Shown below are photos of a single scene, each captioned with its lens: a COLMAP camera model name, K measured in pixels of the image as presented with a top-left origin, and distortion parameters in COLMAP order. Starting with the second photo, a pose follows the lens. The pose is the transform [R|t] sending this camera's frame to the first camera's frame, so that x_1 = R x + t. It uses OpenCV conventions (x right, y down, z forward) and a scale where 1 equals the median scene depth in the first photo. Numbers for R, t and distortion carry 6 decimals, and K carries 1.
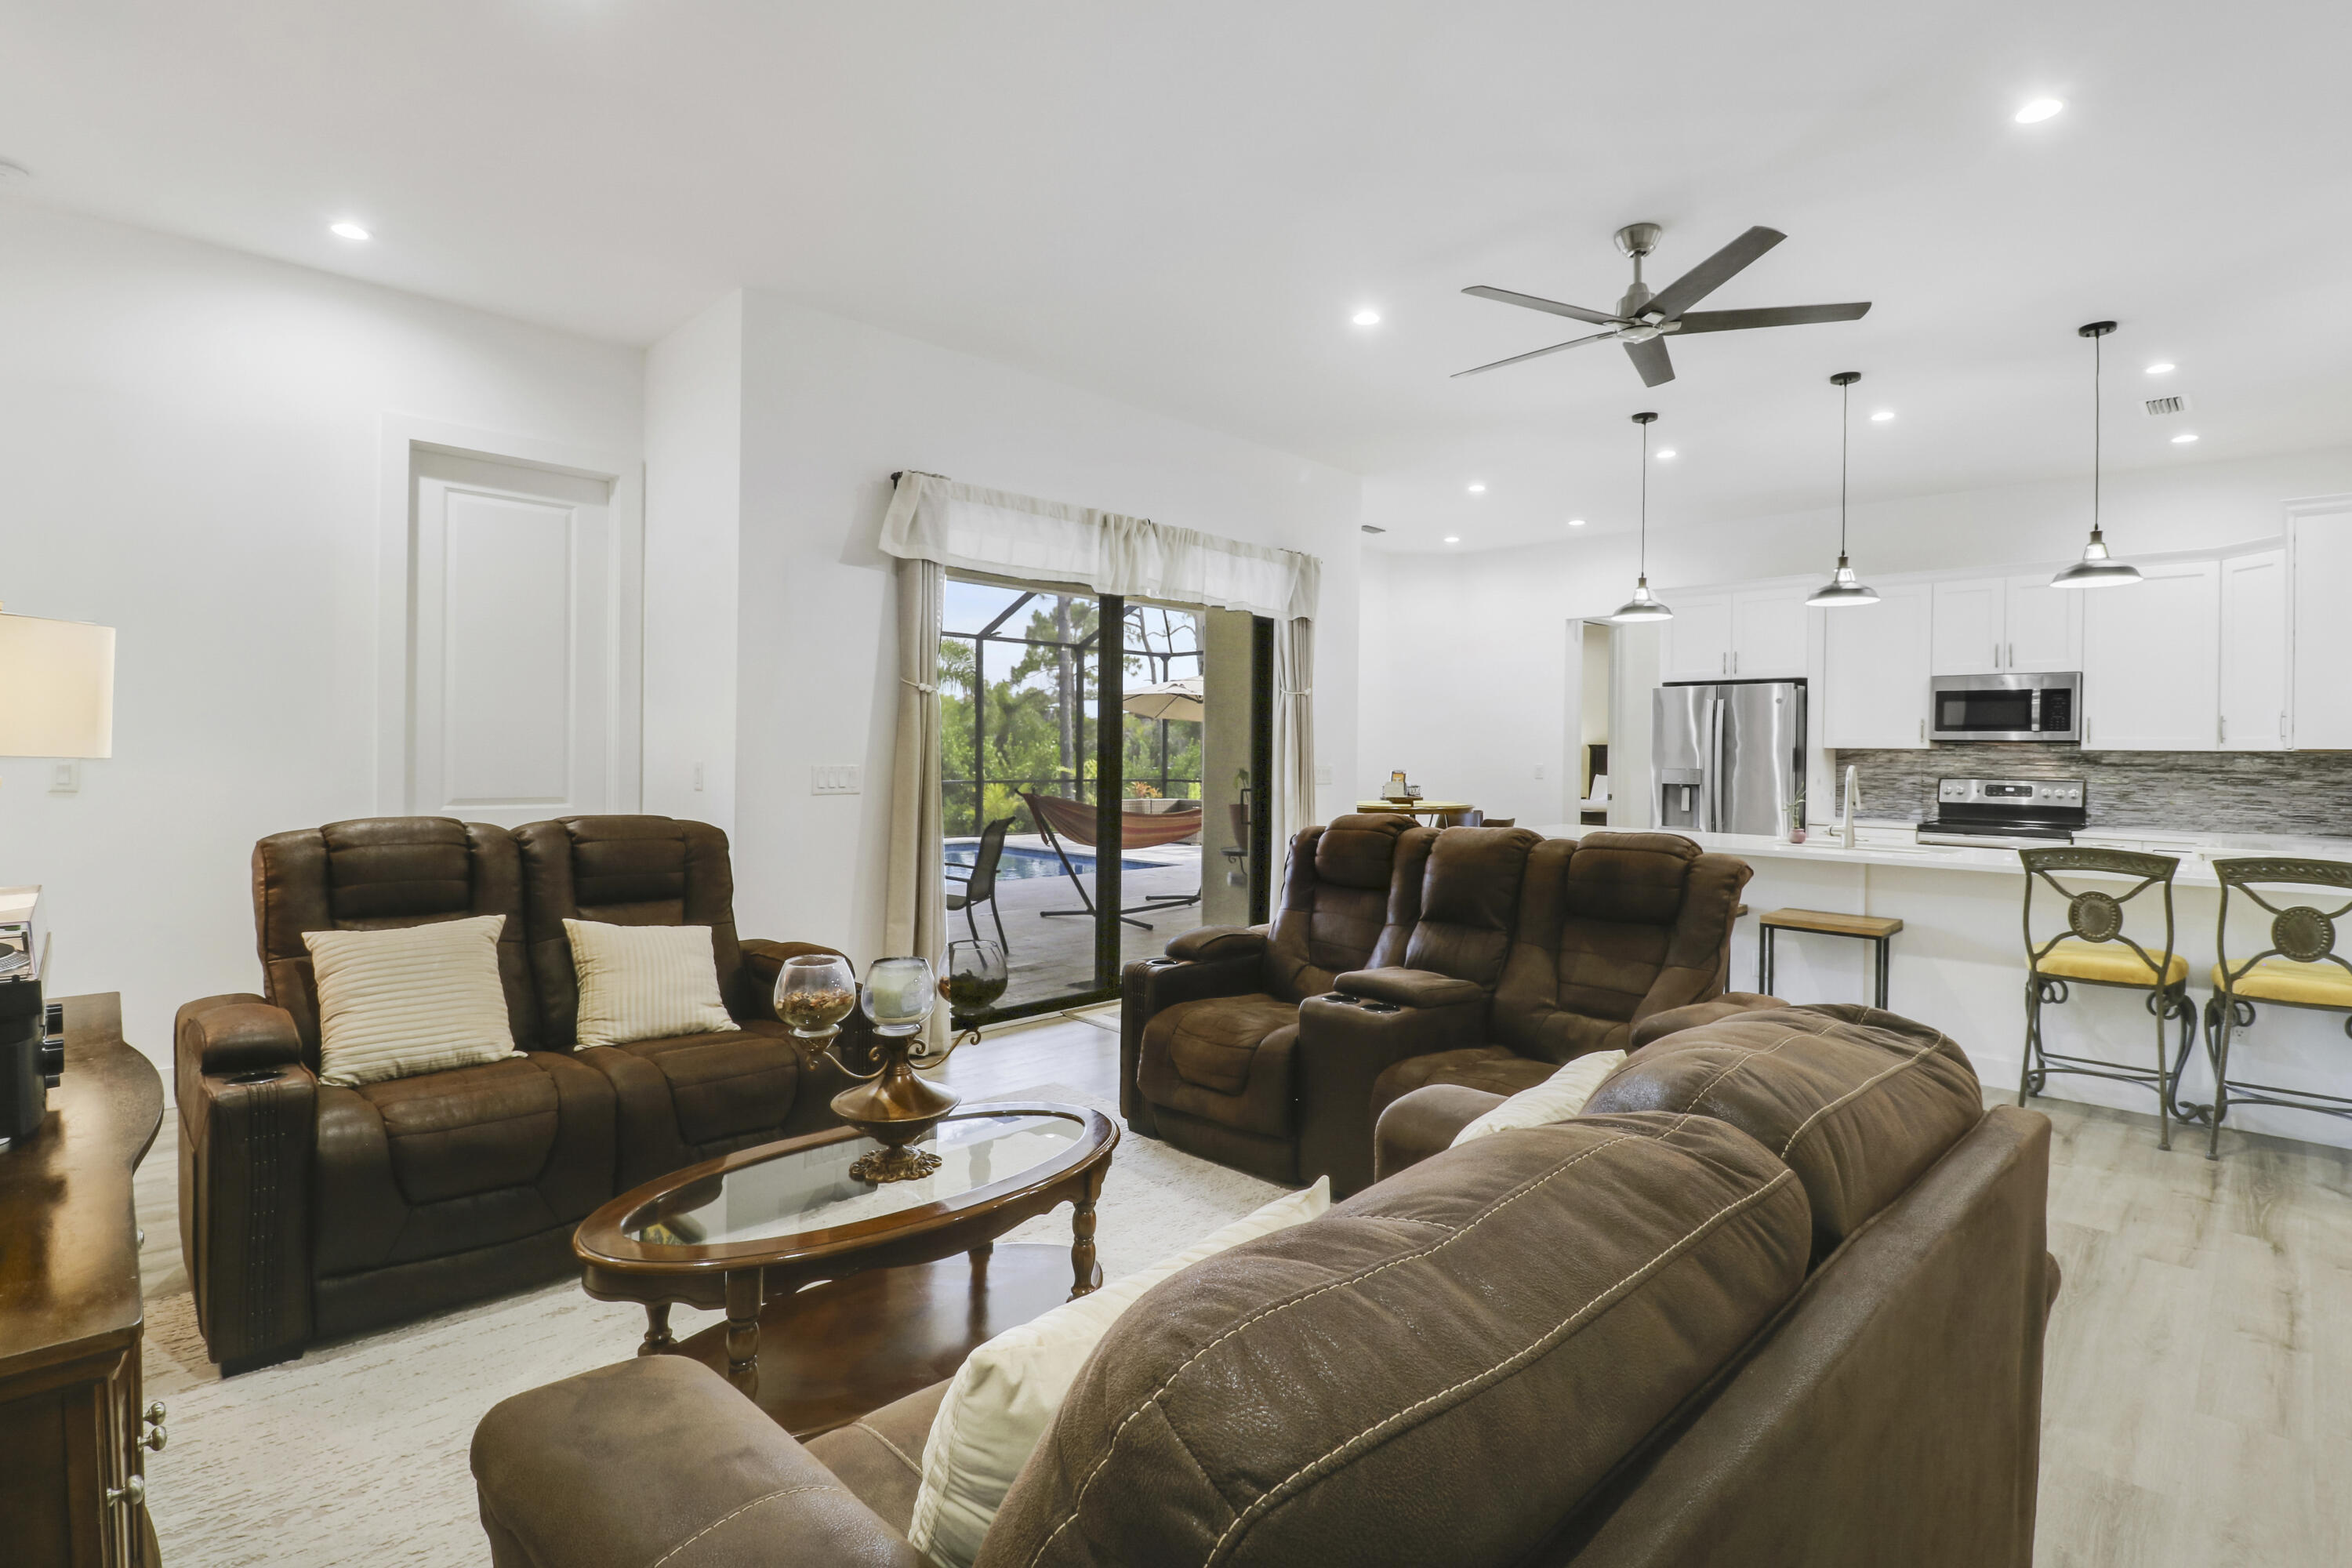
lens RADIAL K [[1114.4, 0, 1214.2], [0, 1114.4, 747.0], [0, 0, 1]] dist [-0.011916, -0.000199]
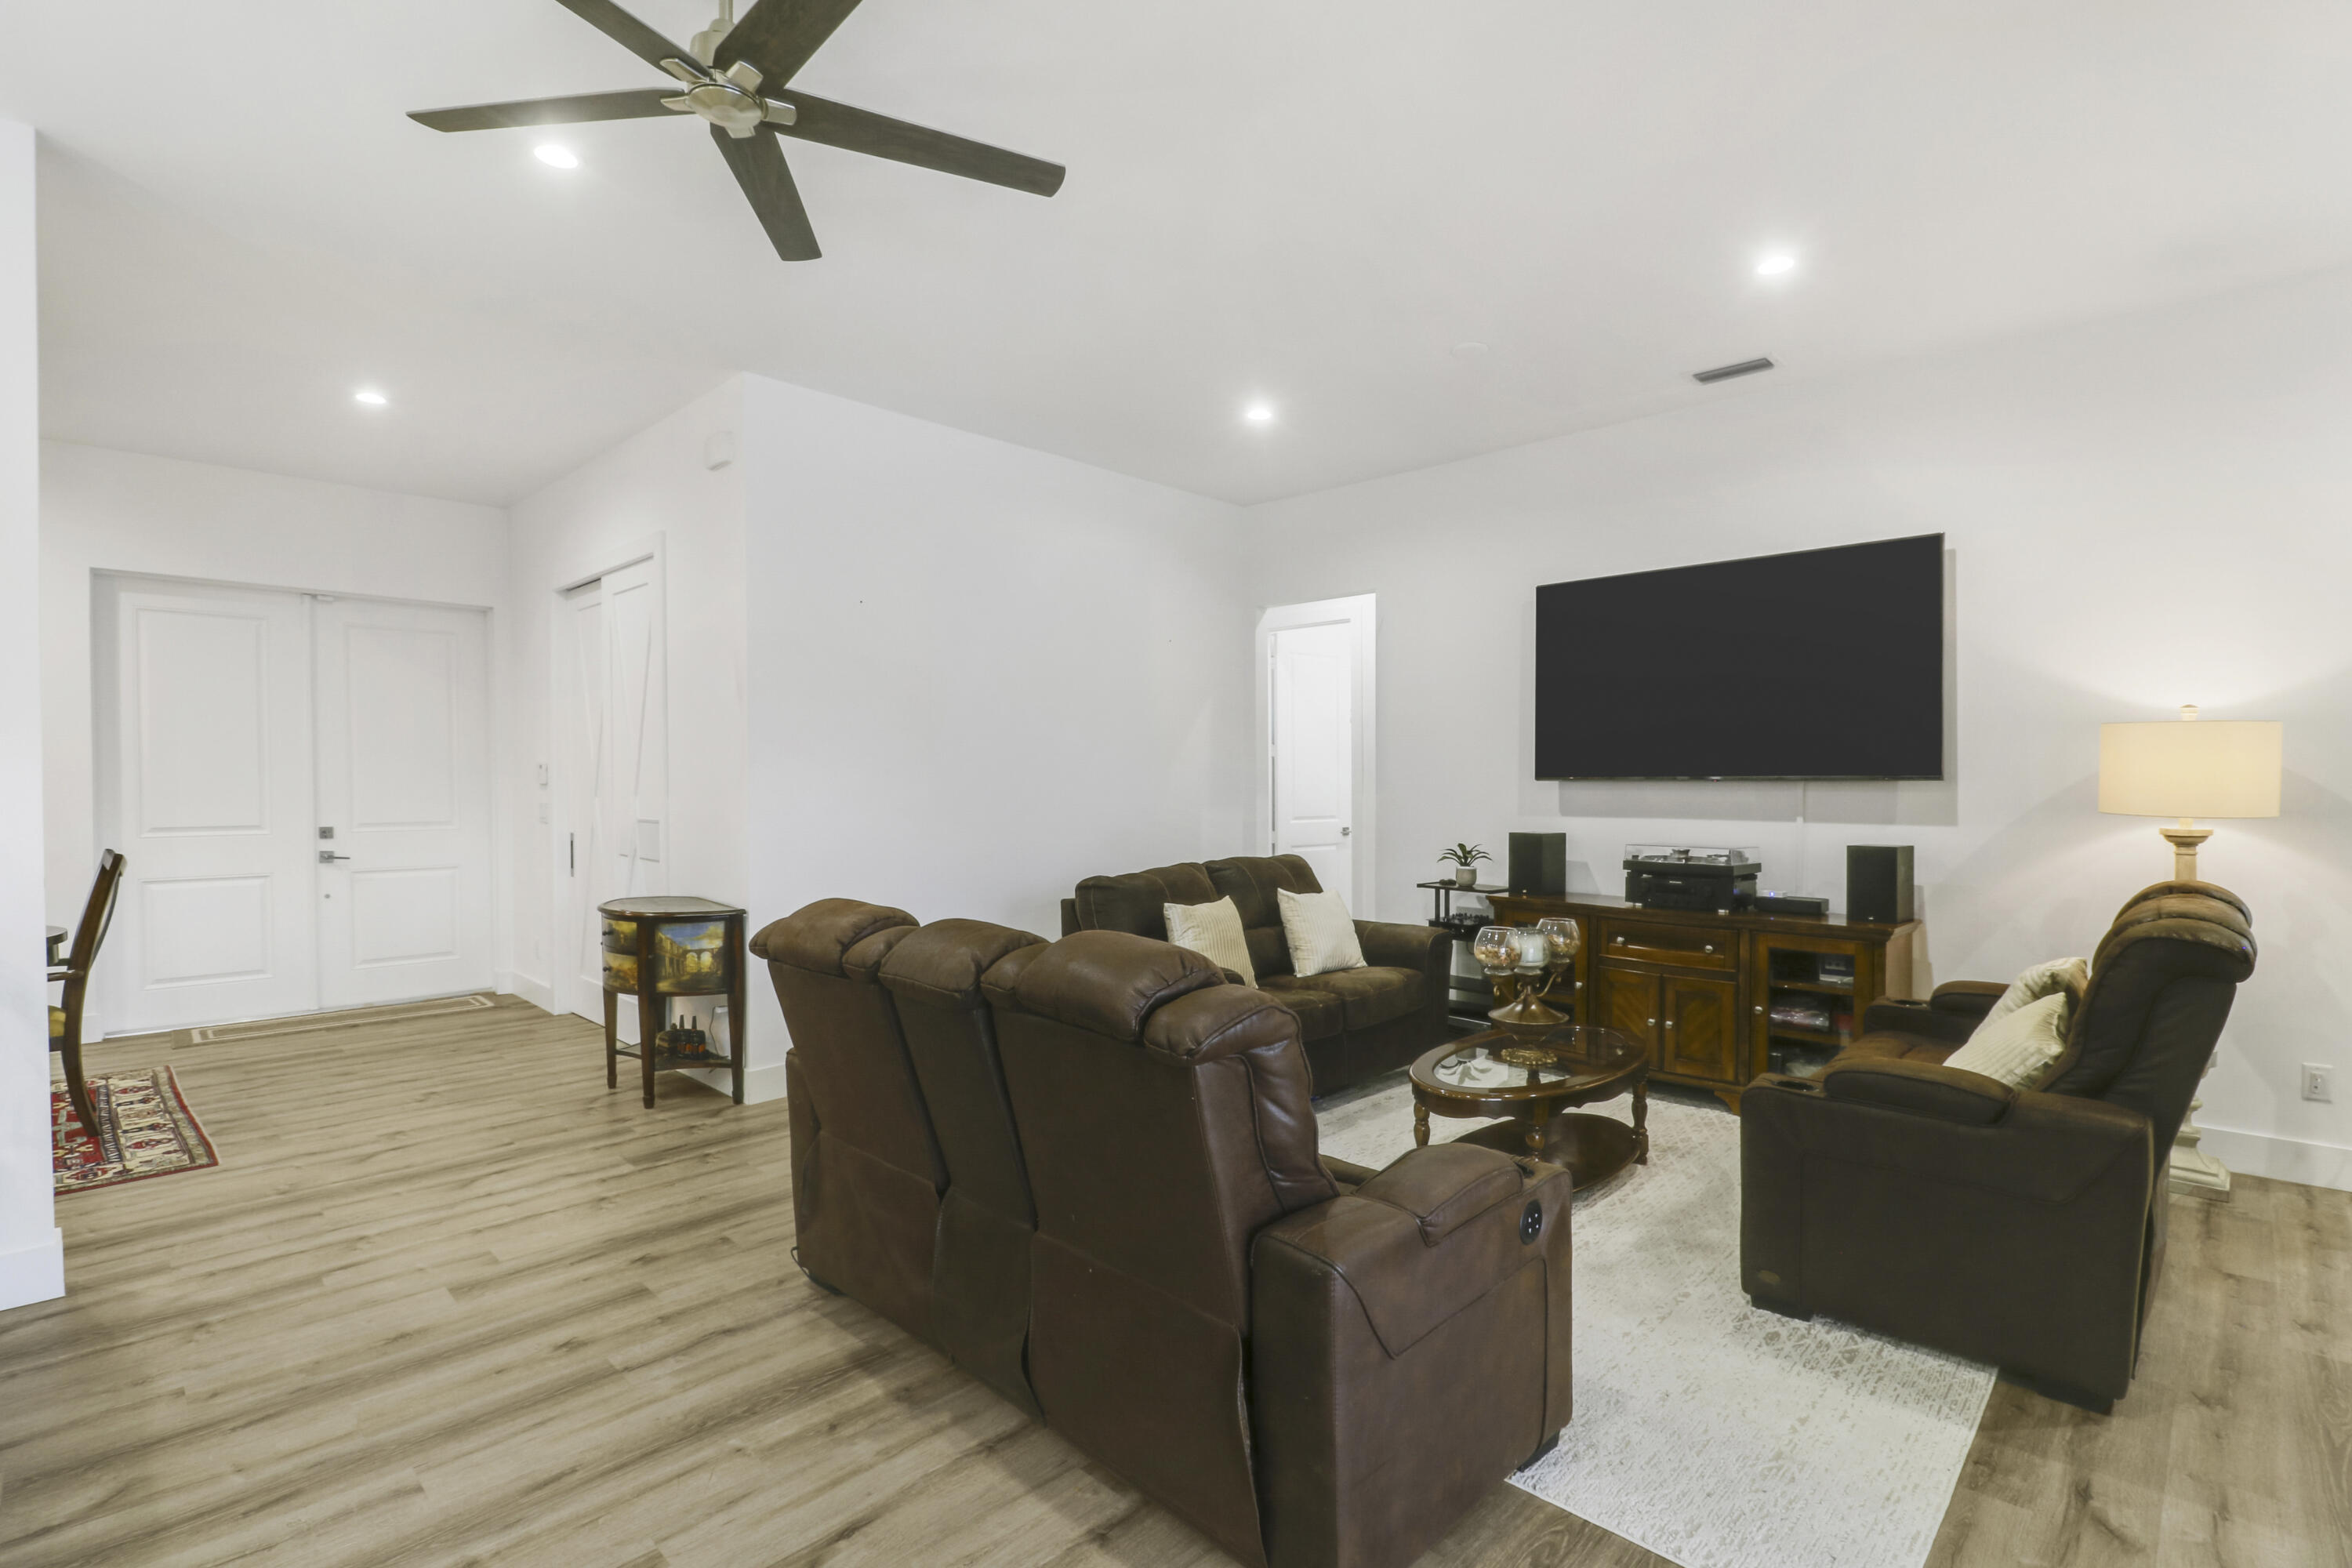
lens RADIAL K [[1077.1, 0, 1192.2], [0, 1077.1, 802.2], [0, 0, 1]] dist [-0.001640, -0.000371]
pose [[-0.999853, -0.009397, 0.014372, 0.106029], [-0.009223, 0.999884, 0.012099, -0.009981], [-0.014484, 0.011965, -0.999824, 1.549971]]
